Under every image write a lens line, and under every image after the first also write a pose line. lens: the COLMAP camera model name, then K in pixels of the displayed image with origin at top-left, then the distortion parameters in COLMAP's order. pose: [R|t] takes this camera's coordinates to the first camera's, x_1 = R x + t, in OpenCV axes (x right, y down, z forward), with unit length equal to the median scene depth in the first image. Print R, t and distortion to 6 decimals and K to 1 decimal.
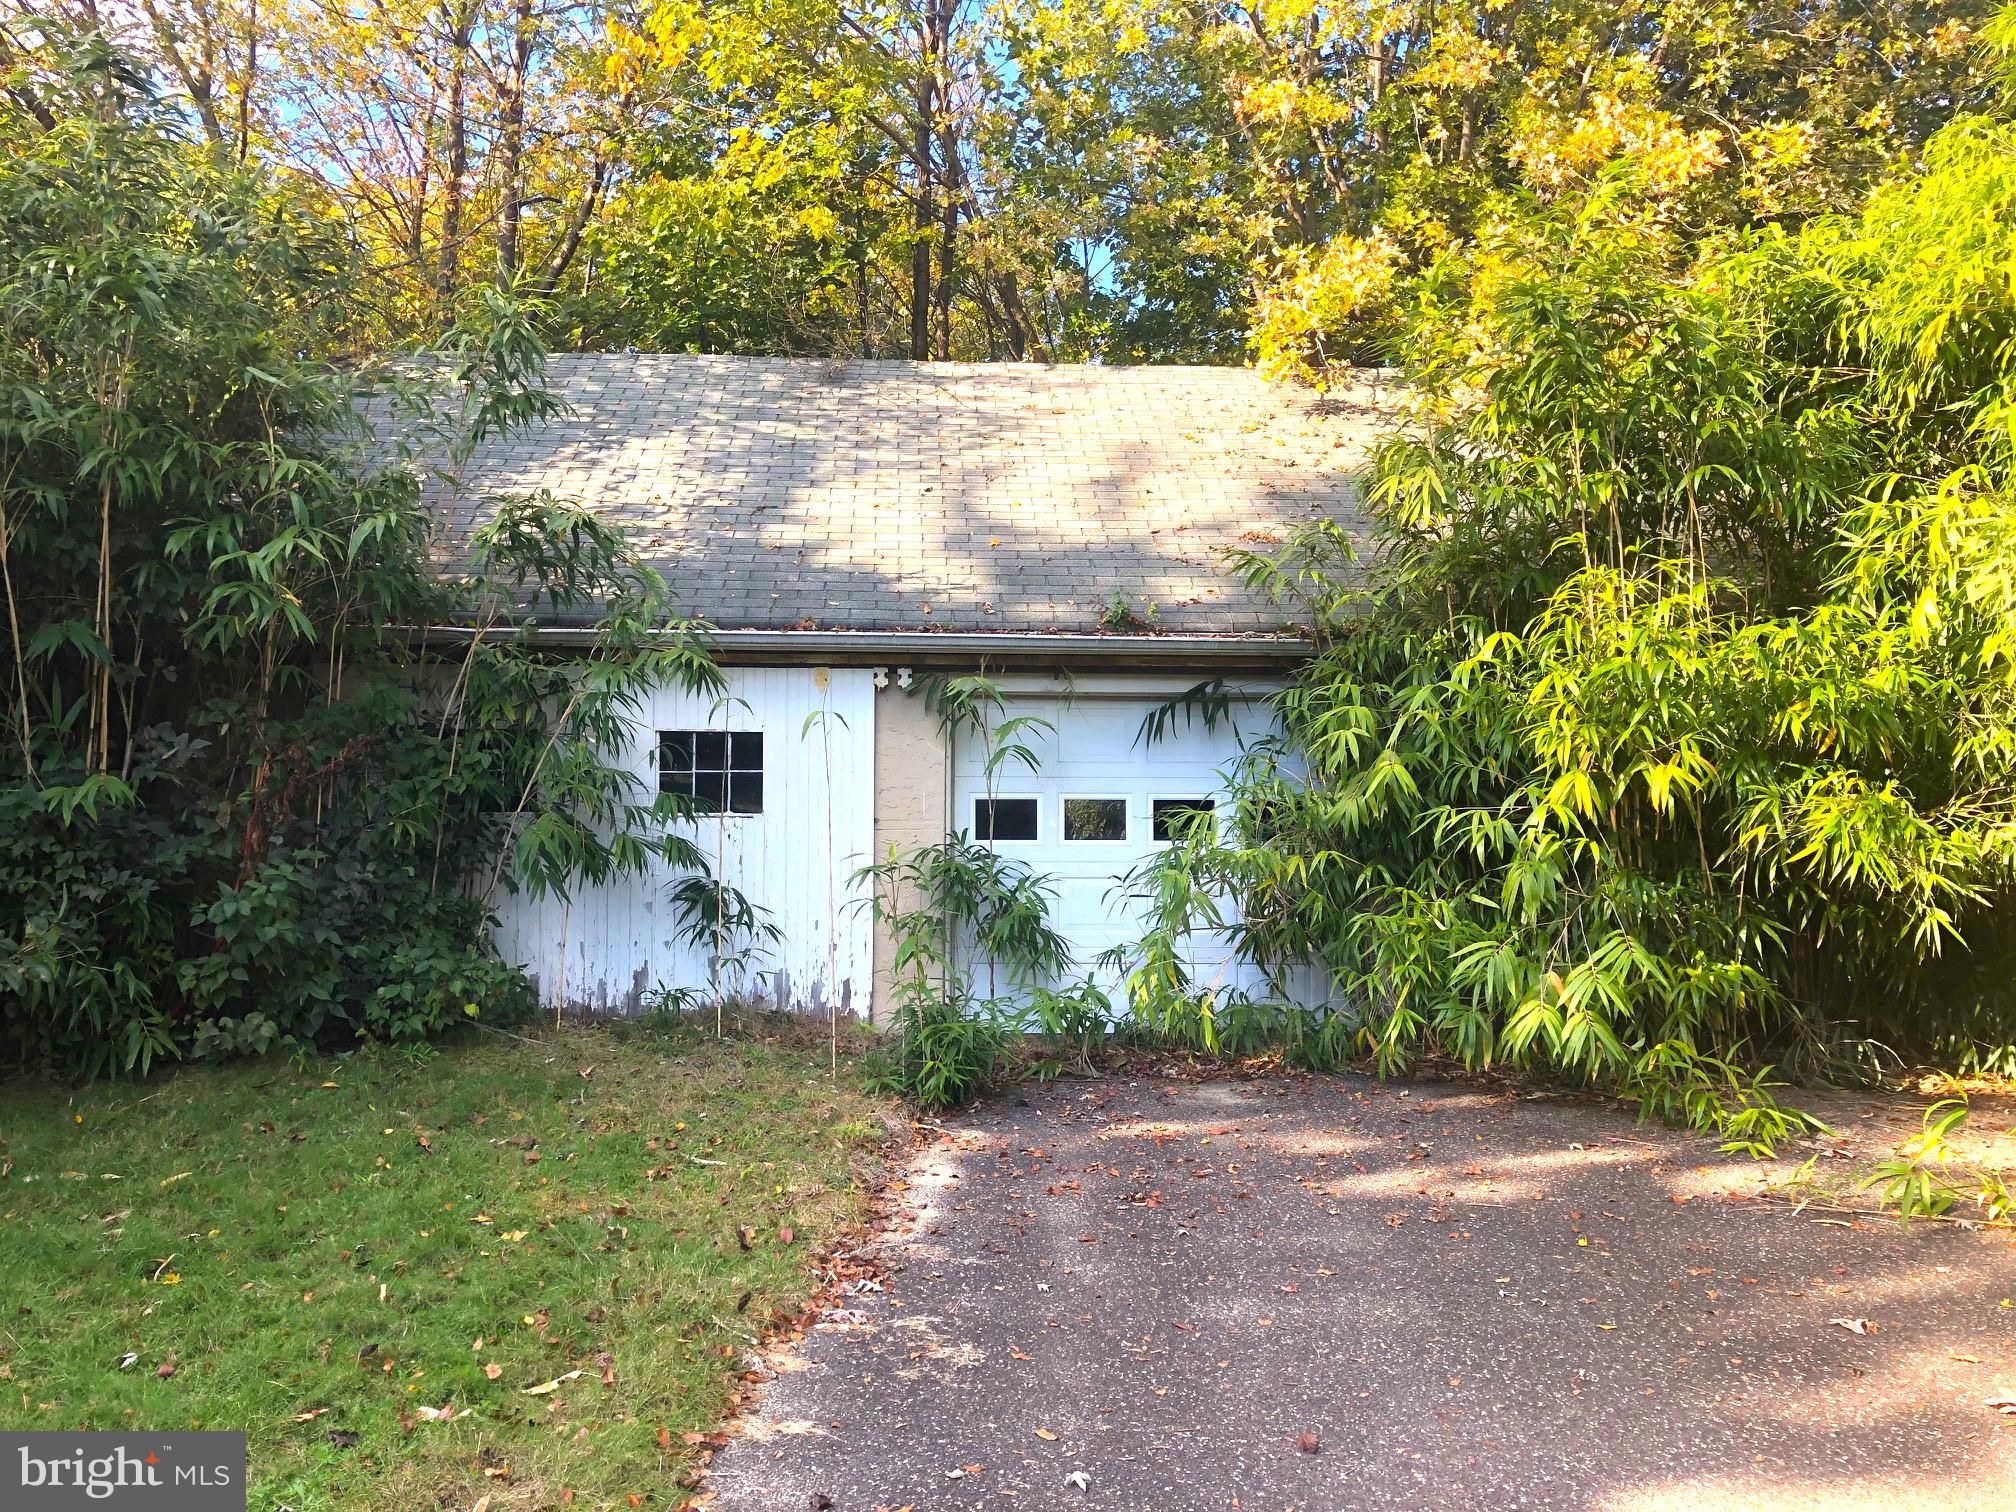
lens RADIAL K [[1627.7, 0, 1013.0], [0, 1627.7, 756.4], [0, 0, 1]] dist [0.013628, 0.006807]
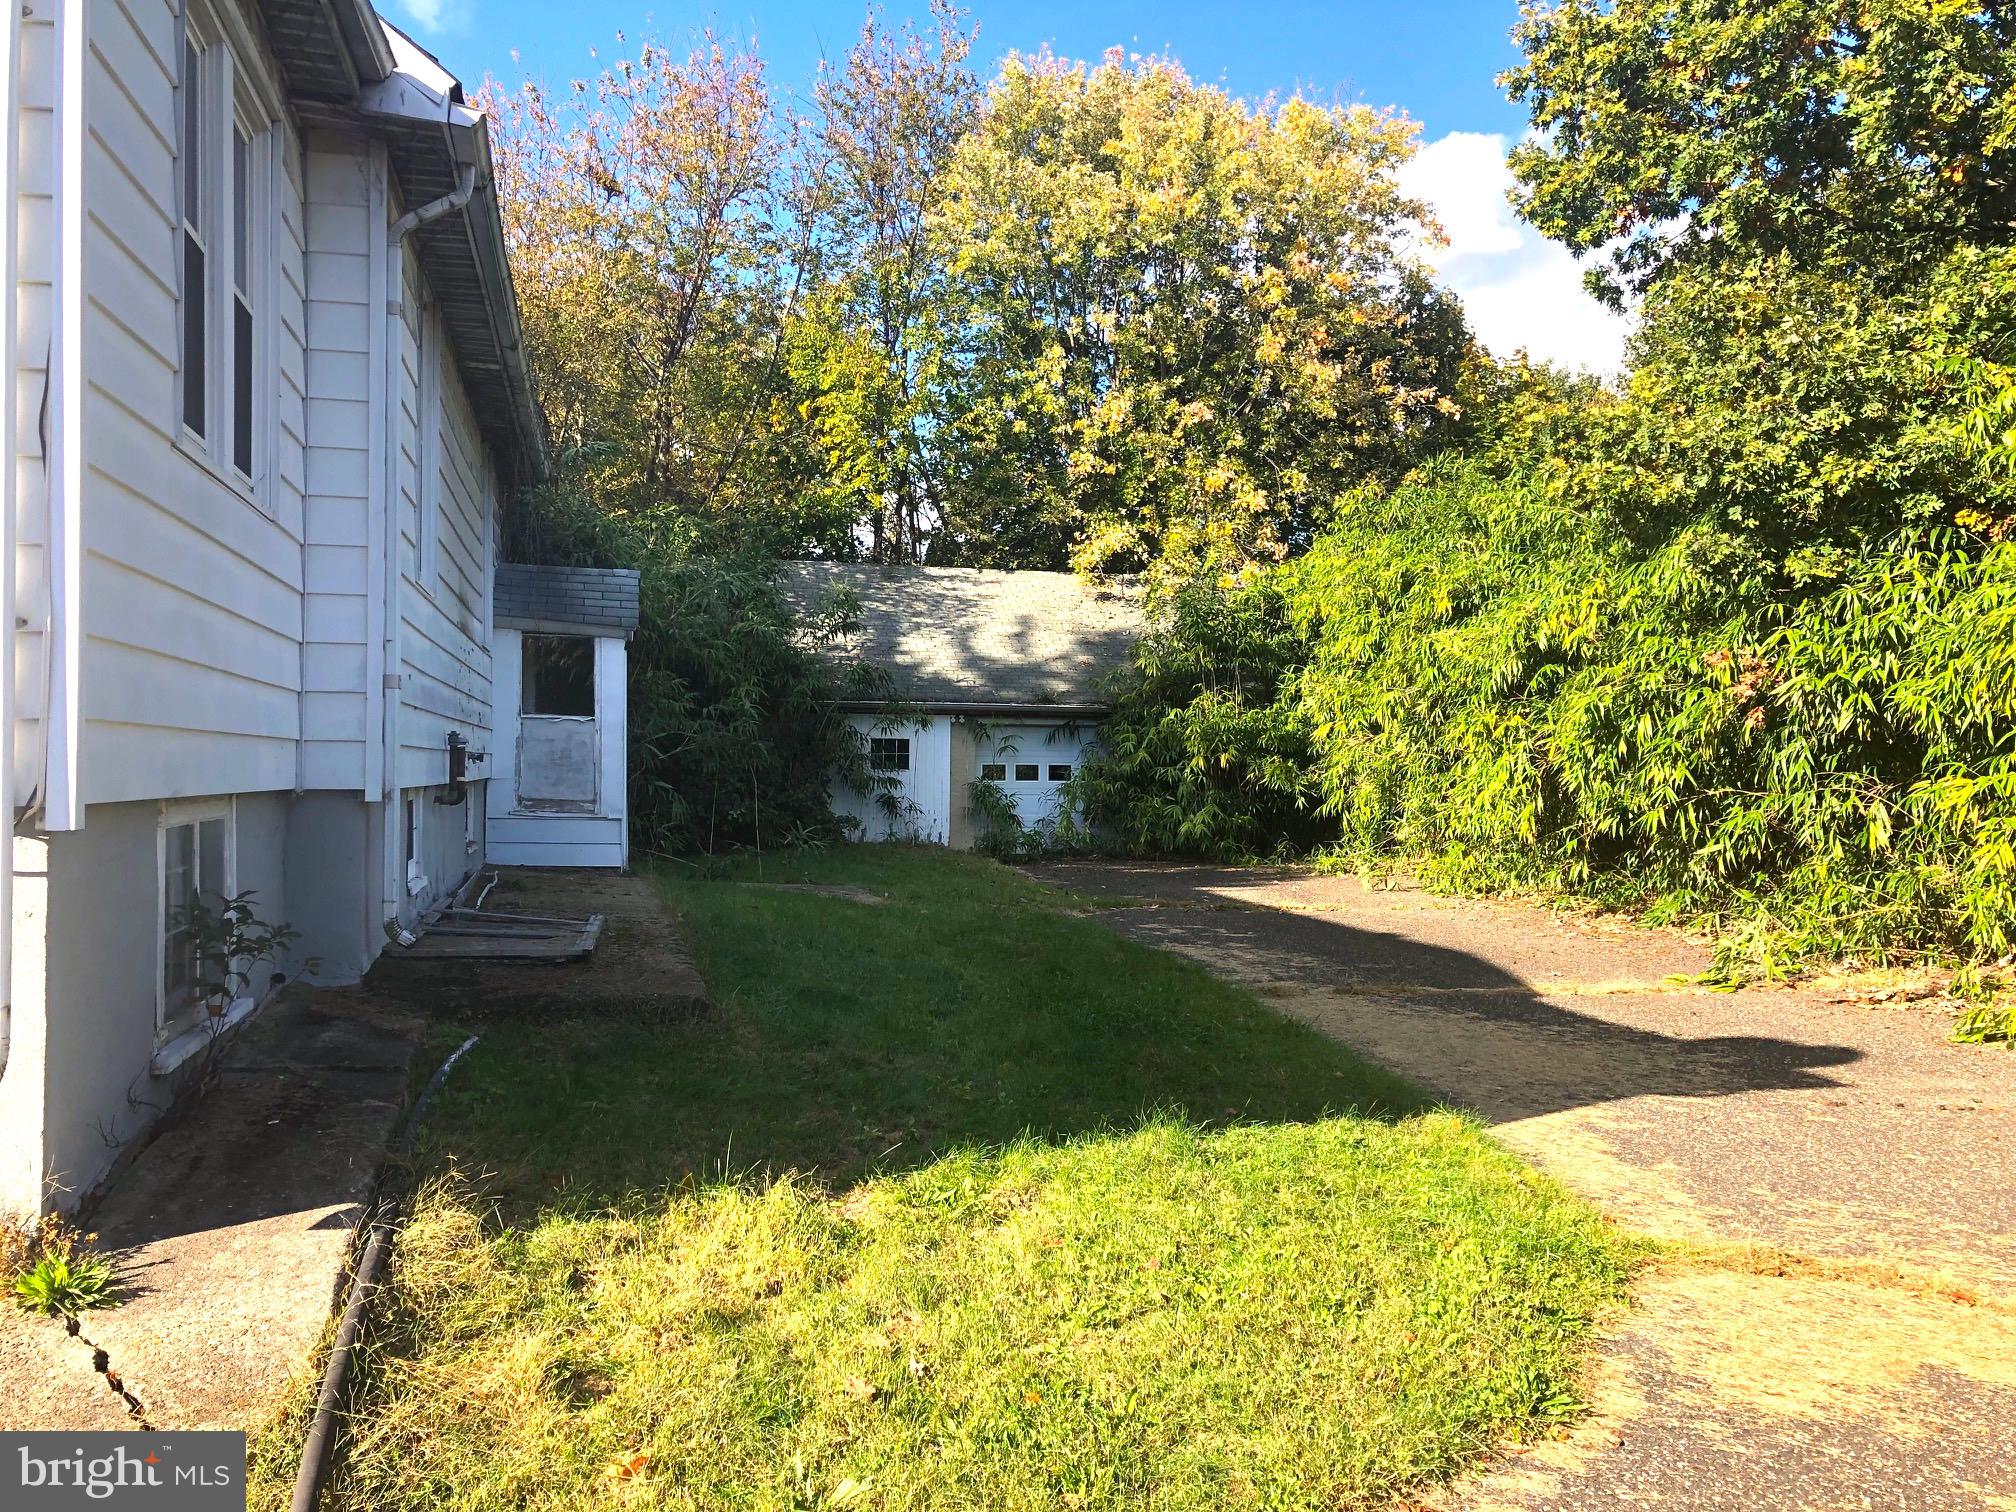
lens RADIAL K [[1627.7, 0, 1004.1], [0, 1627.7, 762.1], [0, 0, 1]] dist [0.013628, 0.006807]
pose [[0.981800, 0.004721, 0.189857, -0.505266], [-0.008013, 0.999831, 0.016575, -0.022547], [-0.189747, -0.017795, 0.981672, -1.639446]]
